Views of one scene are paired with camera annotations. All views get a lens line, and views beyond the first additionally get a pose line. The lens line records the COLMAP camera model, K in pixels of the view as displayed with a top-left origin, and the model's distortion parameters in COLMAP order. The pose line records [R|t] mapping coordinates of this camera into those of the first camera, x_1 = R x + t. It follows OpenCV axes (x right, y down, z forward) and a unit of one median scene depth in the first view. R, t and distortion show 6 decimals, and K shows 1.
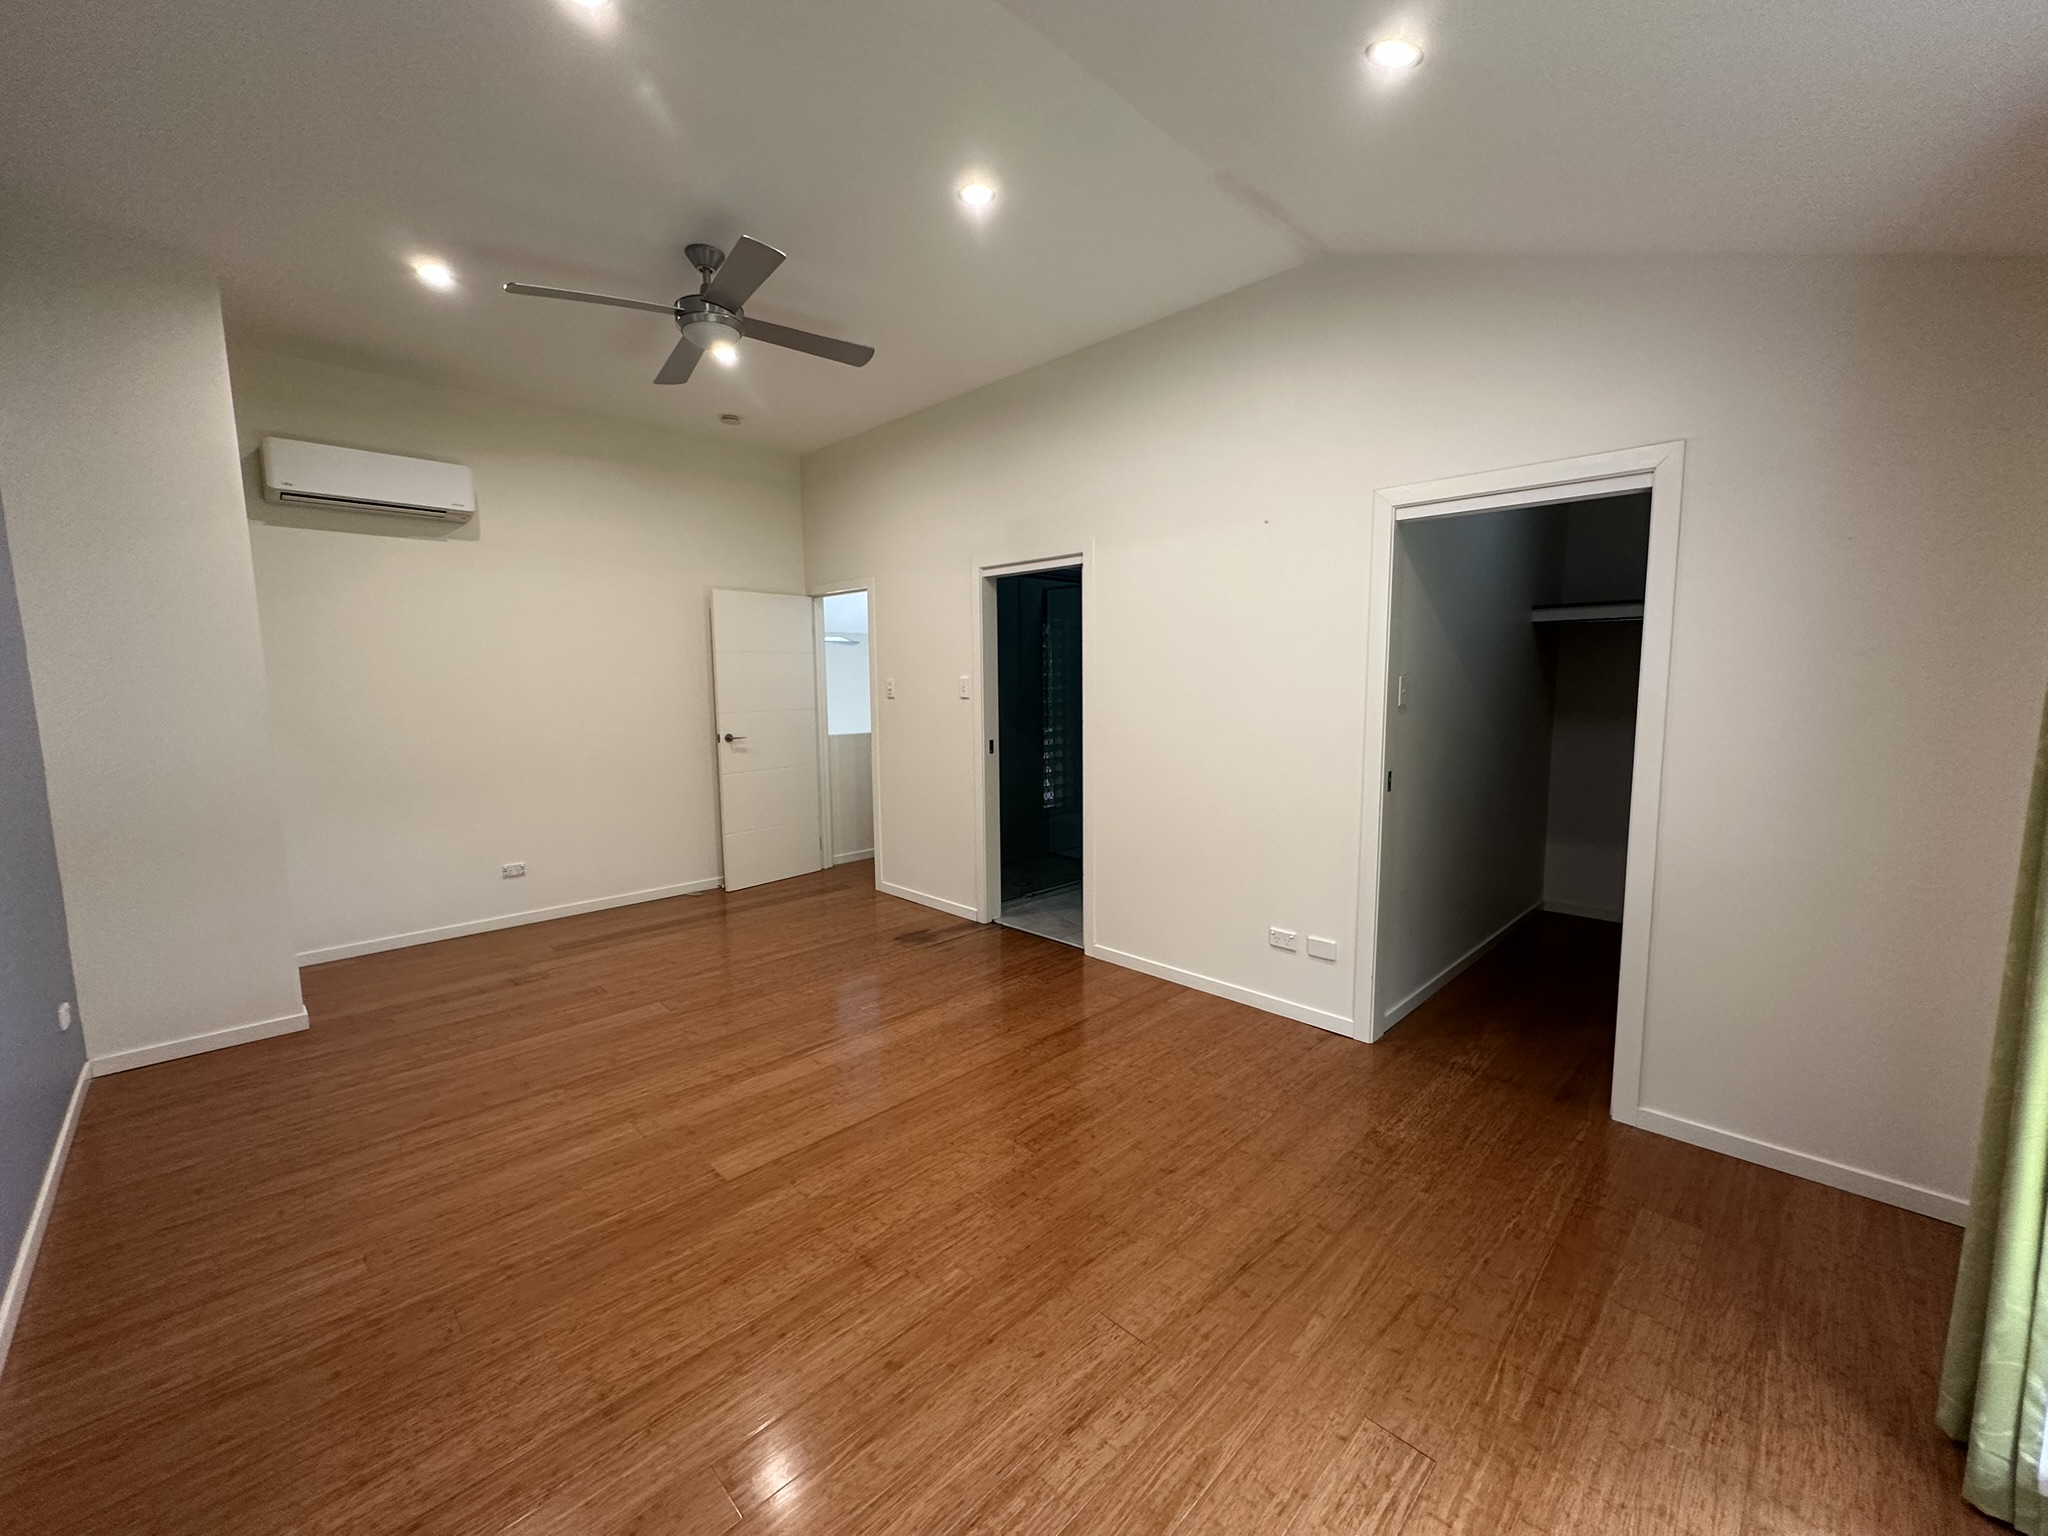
lens RADIAL K [[812.0, 0, 1025.5], [0, 812.0, 765.3], [0, 0, 1]] dist [-0.000376, 0.000297]
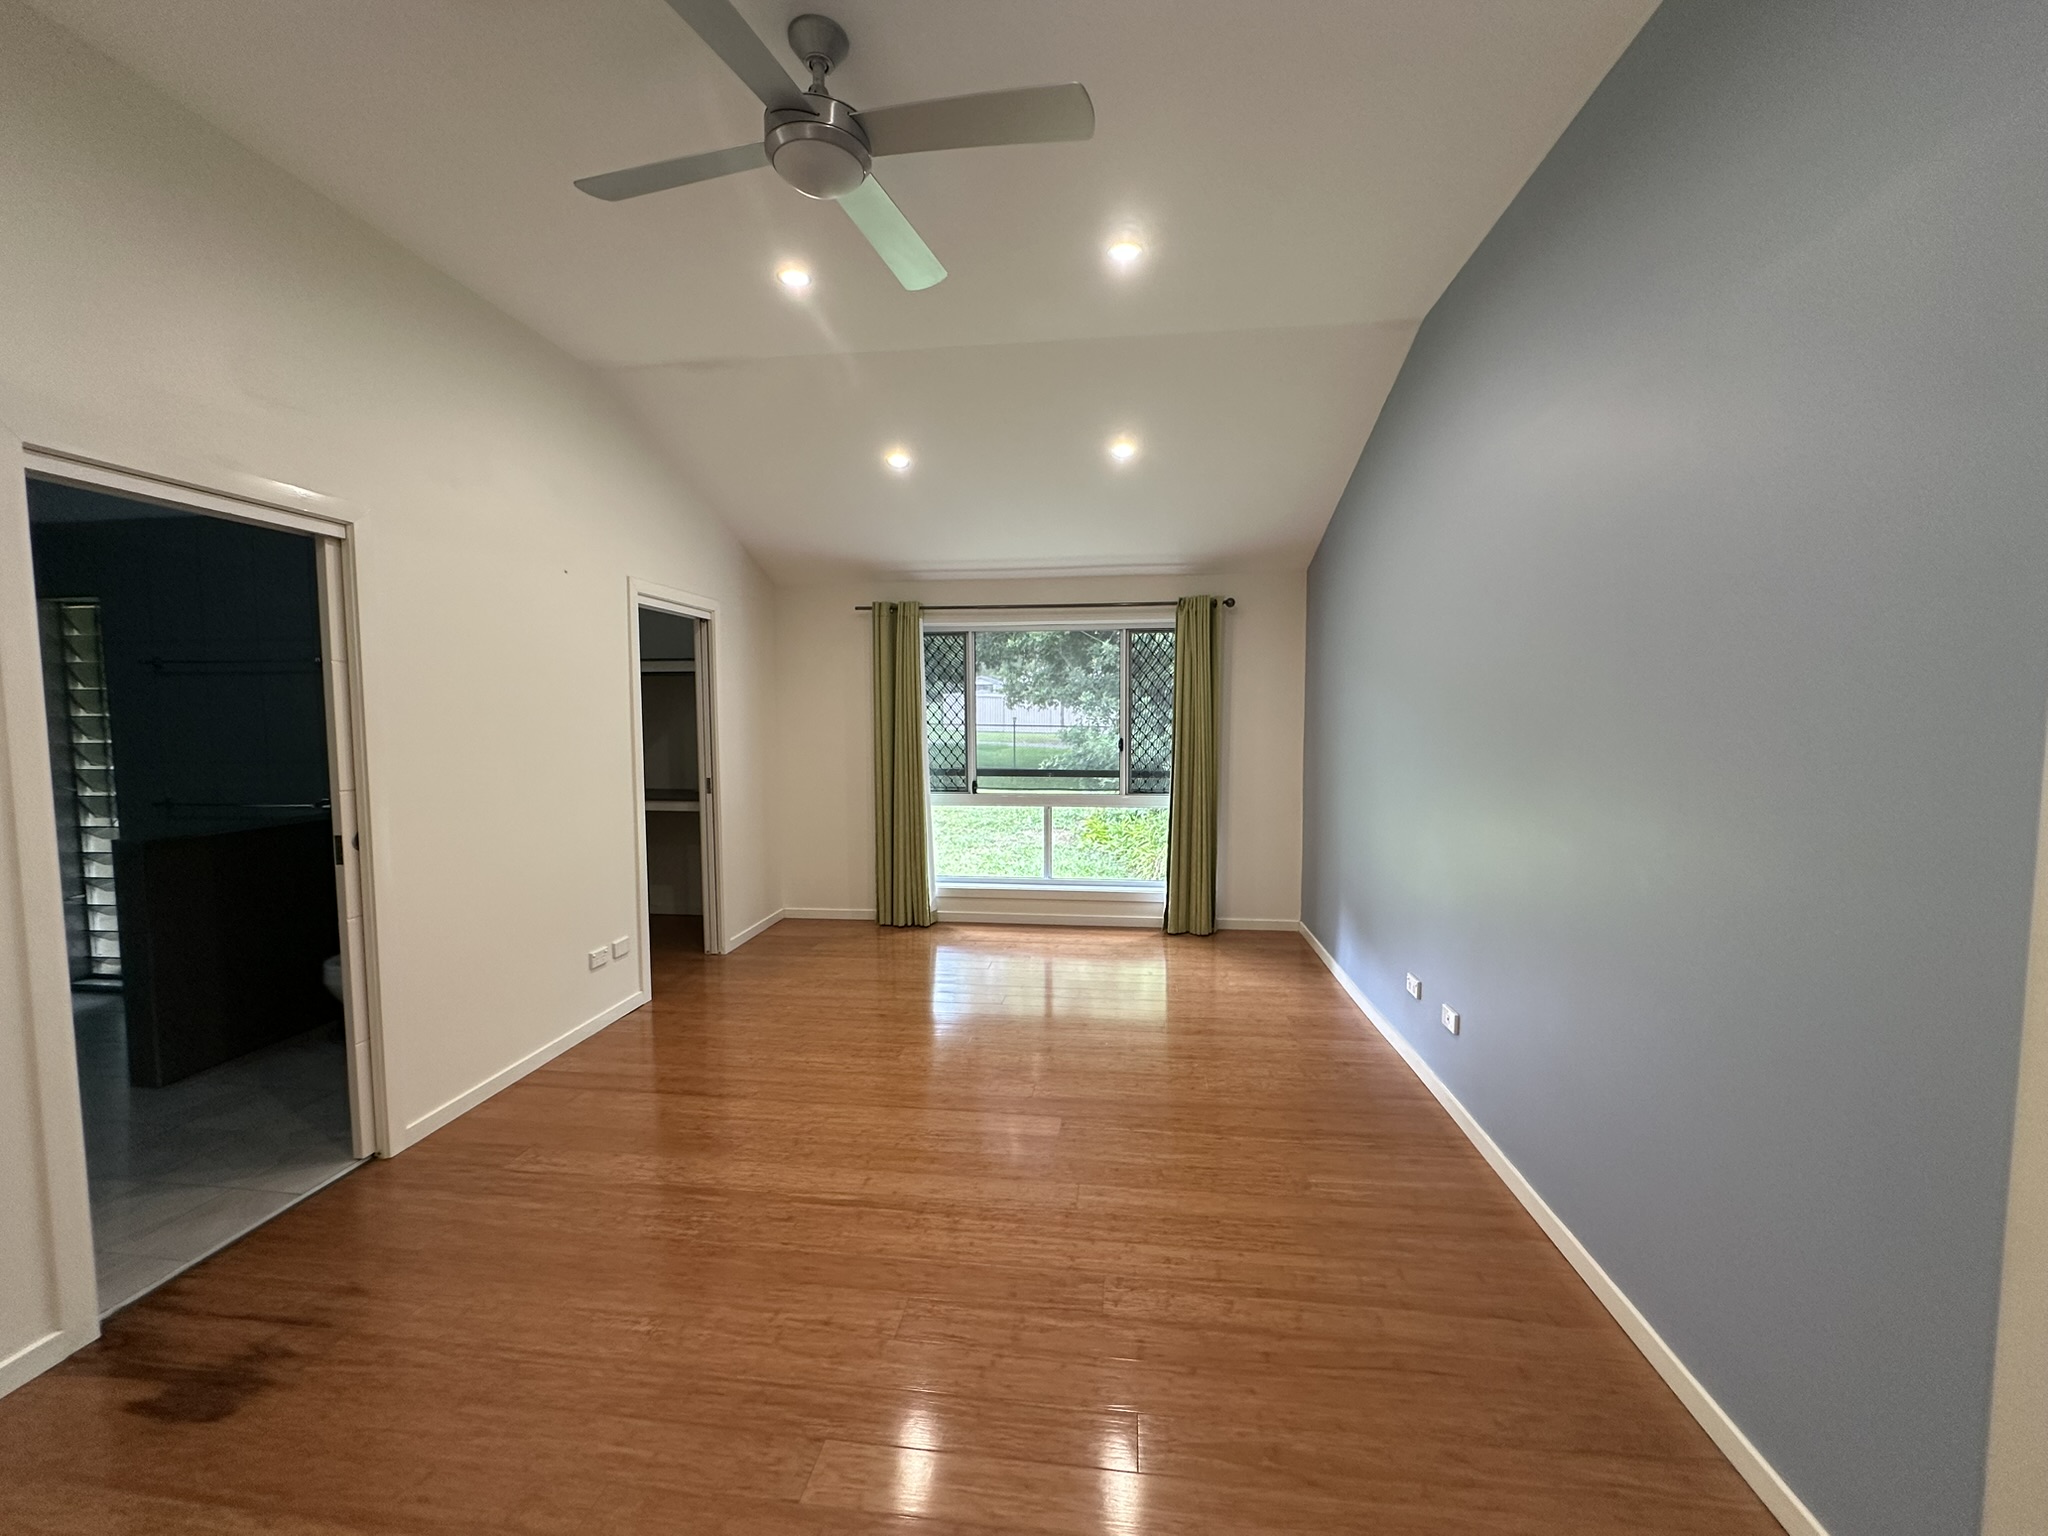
lens RADIAL K [[812.0, 0, 1025.5], [0, 812.0, 765.3], [0, 0, 1]] dist [-0.000376, 0.000297]
pose [[-0.615087, -0.039573, 0.787466, -1.008650], [0.098514, 0.987056, 0.126551, -0.139219], [-0.782281, 0.155416, -0.603227, 1.338147]]
